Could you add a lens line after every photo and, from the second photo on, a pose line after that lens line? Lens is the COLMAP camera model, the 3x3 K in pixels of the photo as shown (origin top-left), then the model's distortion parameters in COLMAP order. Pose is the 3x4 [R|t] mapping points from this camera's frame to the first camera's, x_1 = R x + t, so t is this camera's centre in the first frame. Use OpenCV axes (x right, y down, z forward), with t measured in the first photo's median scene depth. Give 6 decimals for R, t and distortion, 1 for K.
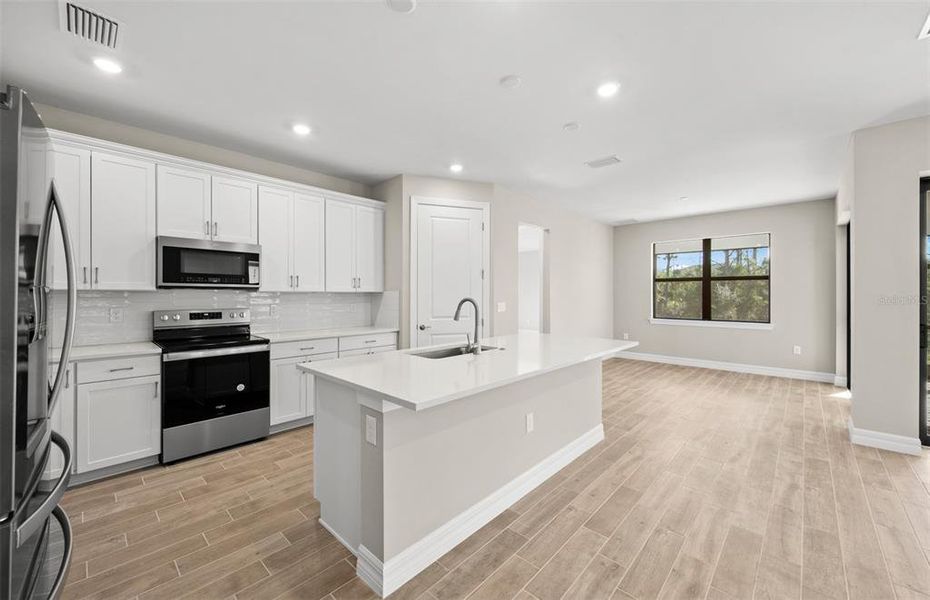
lens RADIAL K [[358.2, 0, 466.1], [0, 358.2, 294.6], [0, 0, 1]] dist [0.014243, -0.006896]
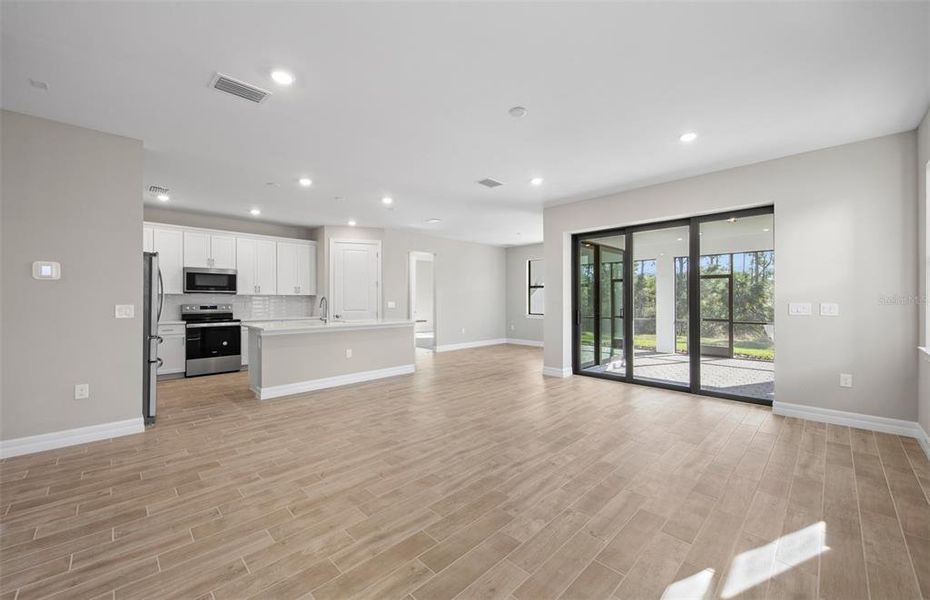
lens RADIAL K [[357.3, 0, 465.0], [0, 357.3, 300.0], [0, 0, 1]] dist [0.014451, -0.006979]
pose [[0.999136, -0.001744, -0.041514, 0.624722], [0.001746, 0.999998, 0.000005, 0.019115], [0.041514, -0.000078, 0.999138, -0.738738]]
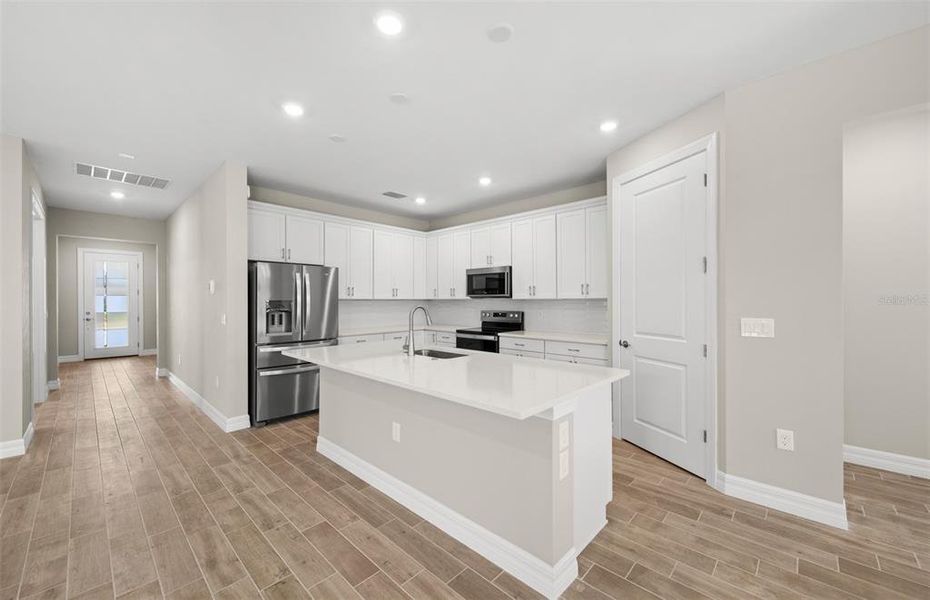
lens RADIAL K [[357.3, 0, 465.0], [0, 357.3, 300.0], [0, 0, 1]] dist [0.014451, -0.006979]
pose [[-0.001184, -0.001890, -0.999998, 0.743839], [0.002926, 0.999994, -0.001894, -0.002873], [0.999995, -0.002928, -0.001179, 0.759182]]
